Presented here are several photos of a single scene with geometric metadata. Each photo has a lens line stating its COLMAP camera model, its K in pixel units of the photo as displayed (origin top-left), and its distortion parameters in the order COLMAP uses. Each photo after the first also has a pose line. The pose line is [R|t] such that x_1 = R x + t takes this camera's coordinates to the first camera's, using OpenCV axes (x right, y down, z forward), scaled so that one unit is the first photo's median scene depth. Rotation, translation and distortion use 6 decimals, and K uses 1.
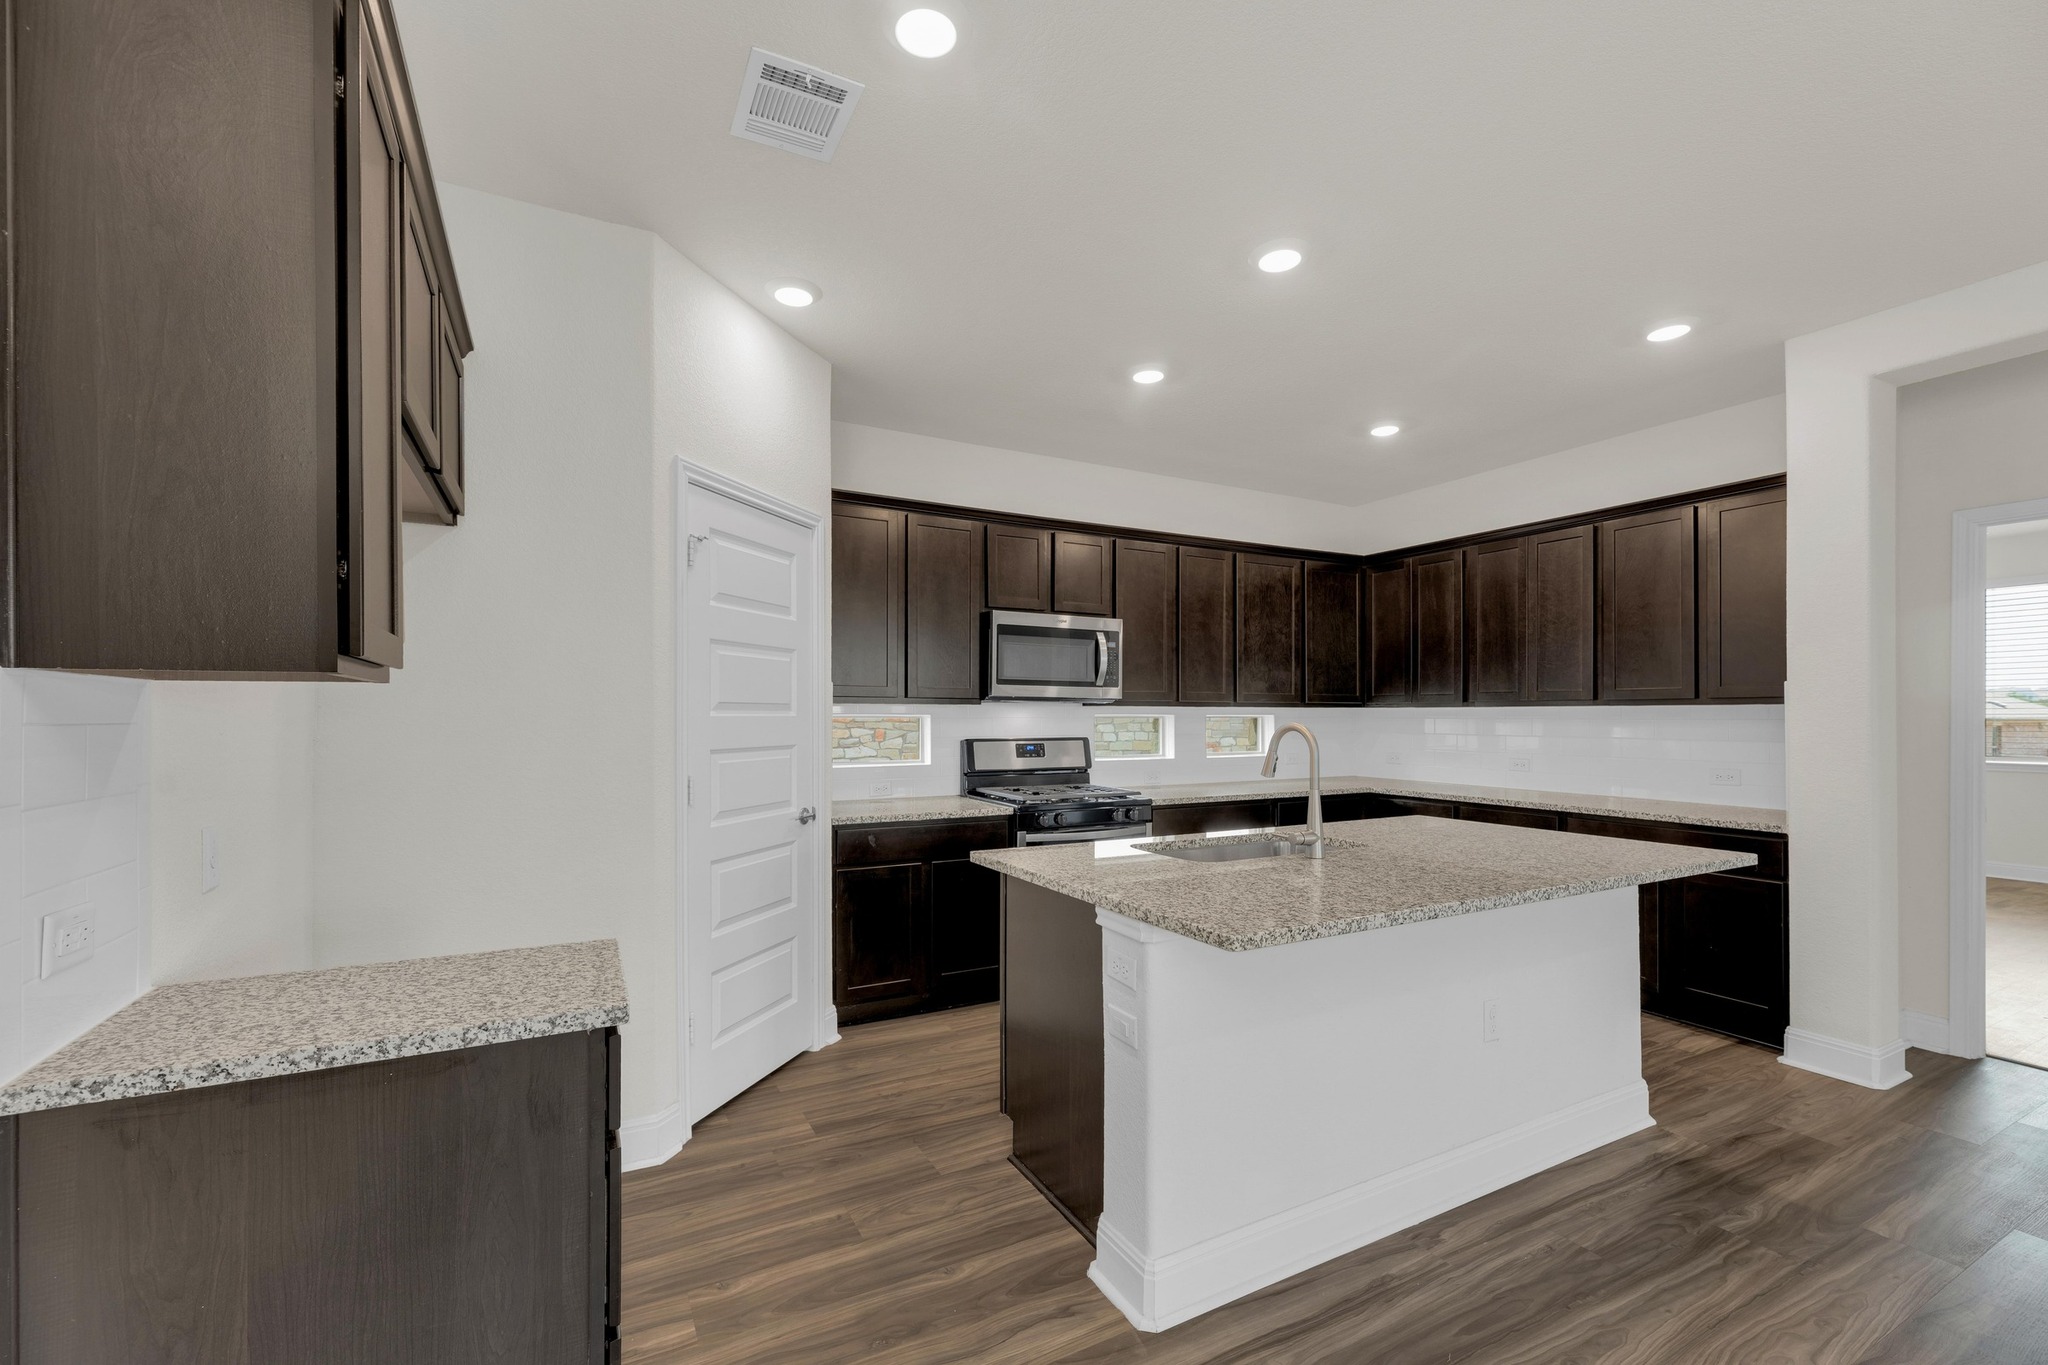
lens RADIAL K [[848.5, 0, 1012.2], [0, 848.5, 716.1], [0, 0, 1]] dist [0.001085, 0.000391]
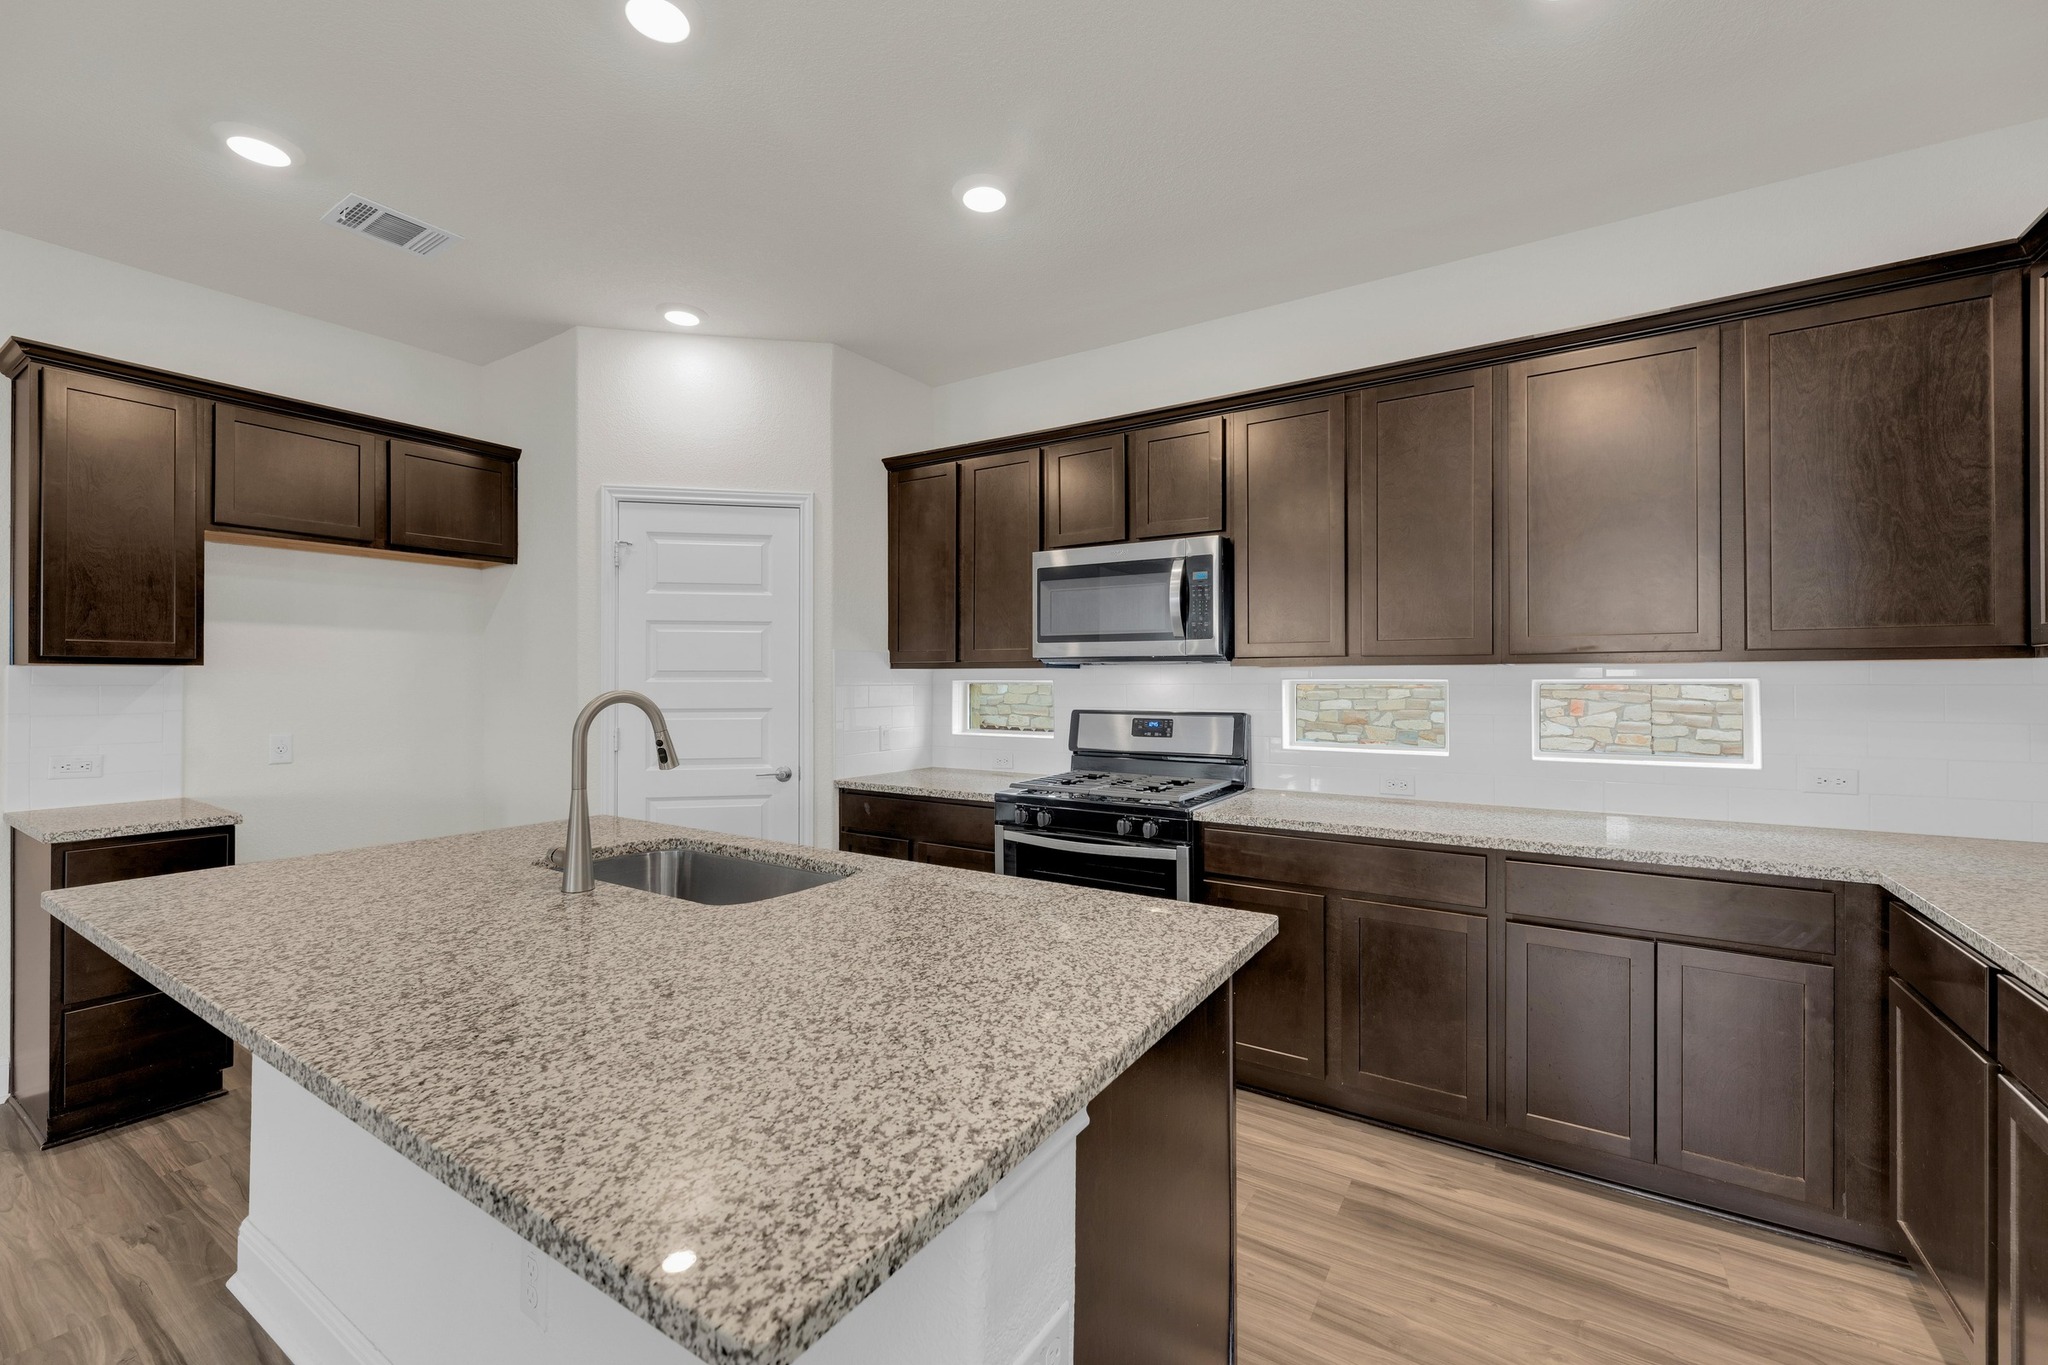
lens RADIAL K [[838.7, 0, 1026.4], [0, 838.7, 674.1], [0, 0, 1]] dist [-0.001287, 0.000031]
pose [[0.494081, -0.008885, -0.869370, 0.656208], [0.000367, 0.999950, -0.010011, 0.000550], [0.869416, 0.004627, 0.494060, 0.577103]]
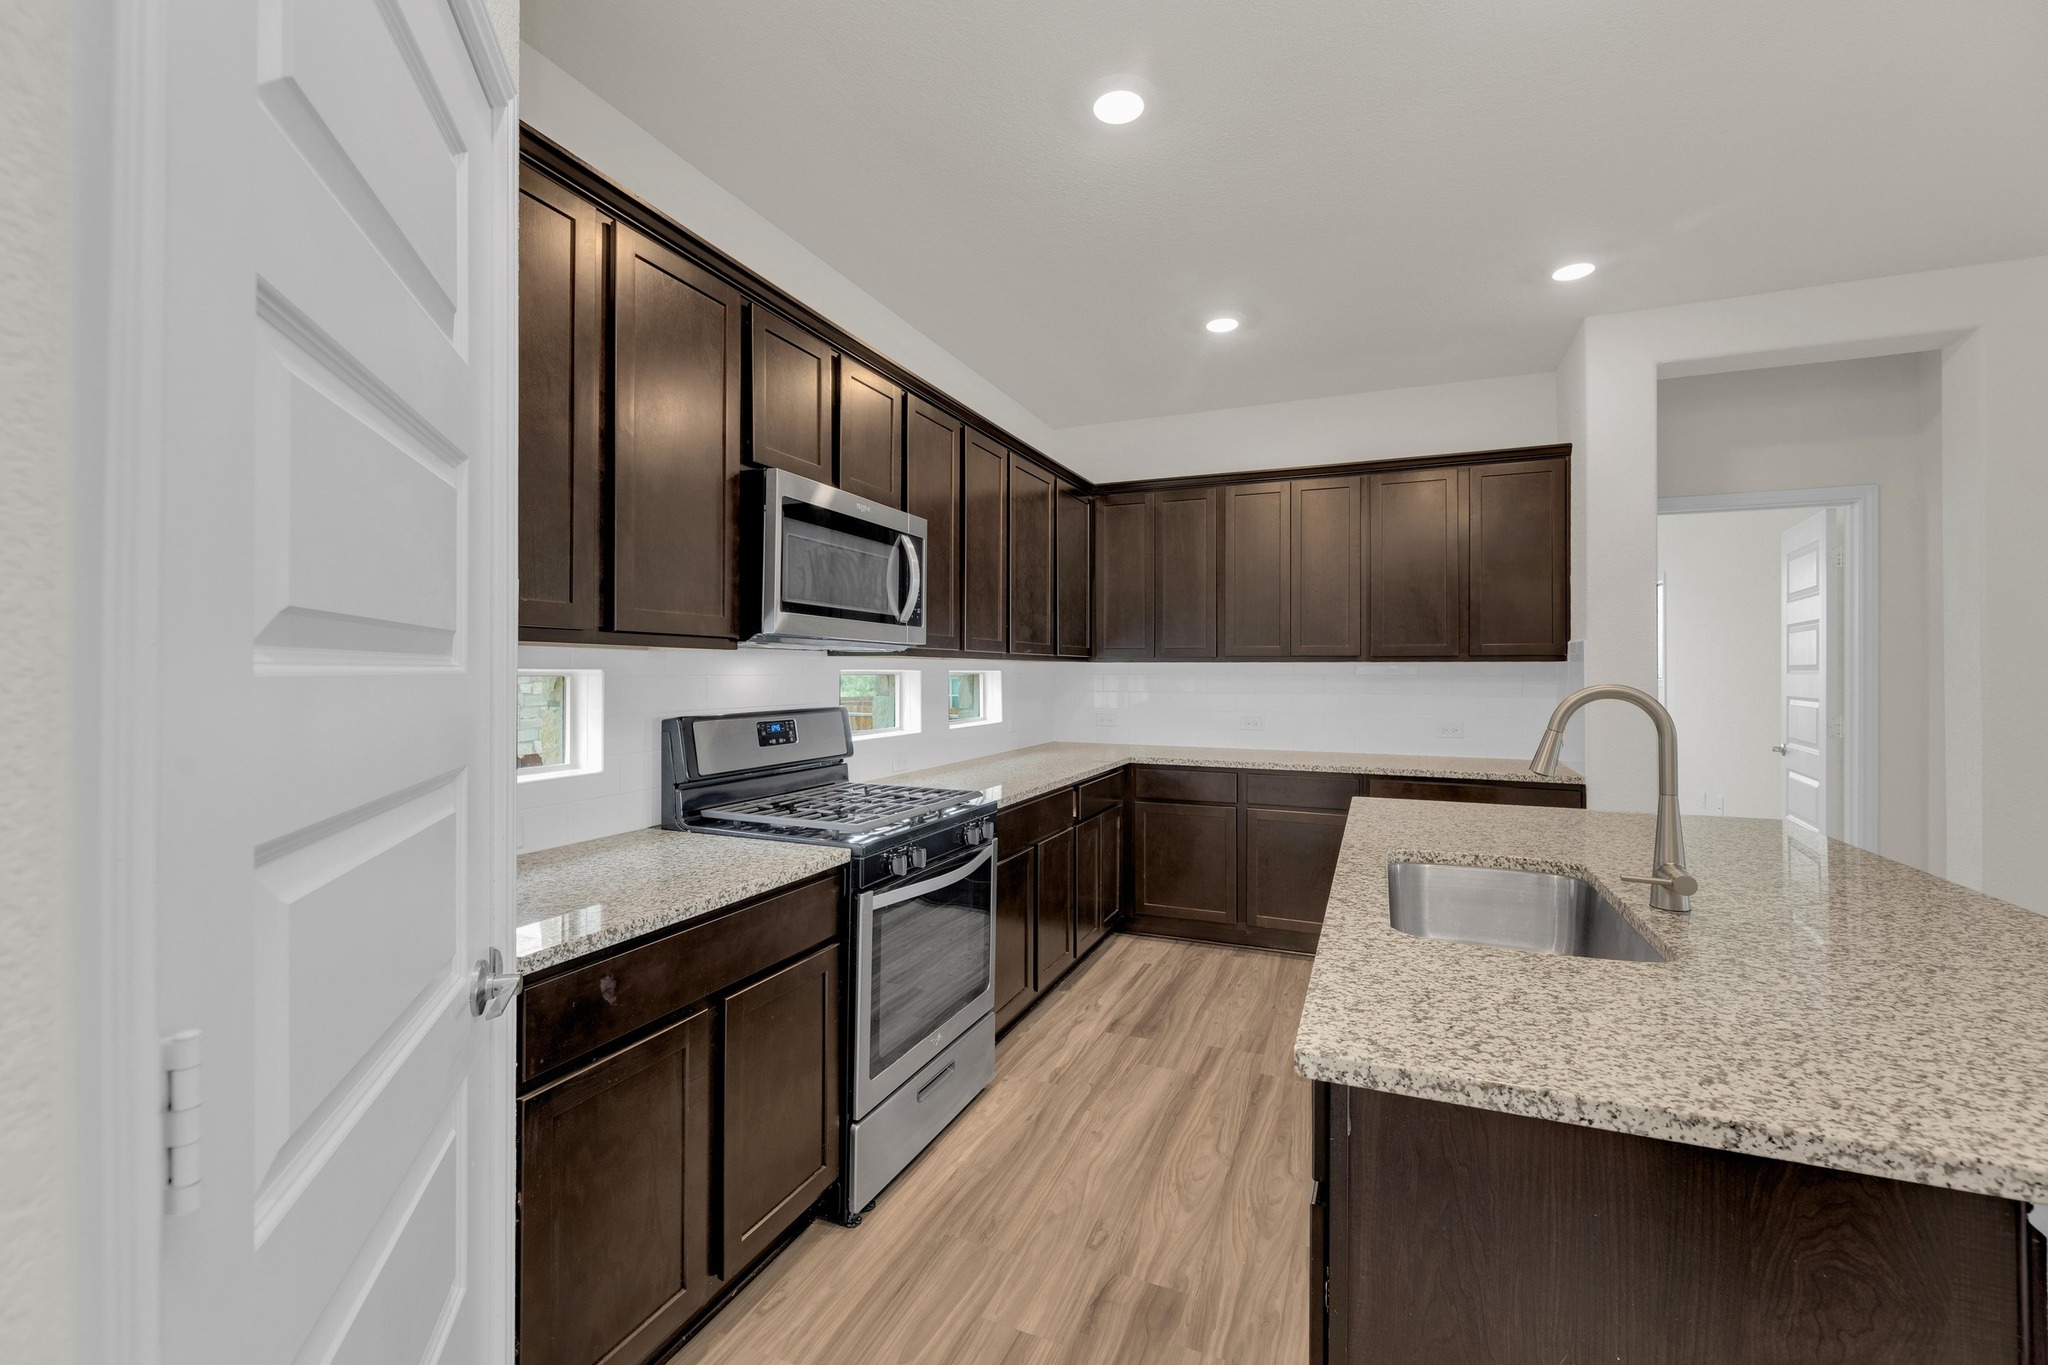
lens RADIAL K [[849.8, 0, 1027.4], [0, 849.8, 670.0], [0, 0, 1]] dist [0.000129, -0.000008]
pose [[0.771936, 0.003247, 0.635692, -0.226635], [-0.001932, 0.999994, -0.002761, -0.000225], [-0.635697, 0.000903, 0.771938, 0.487259]]
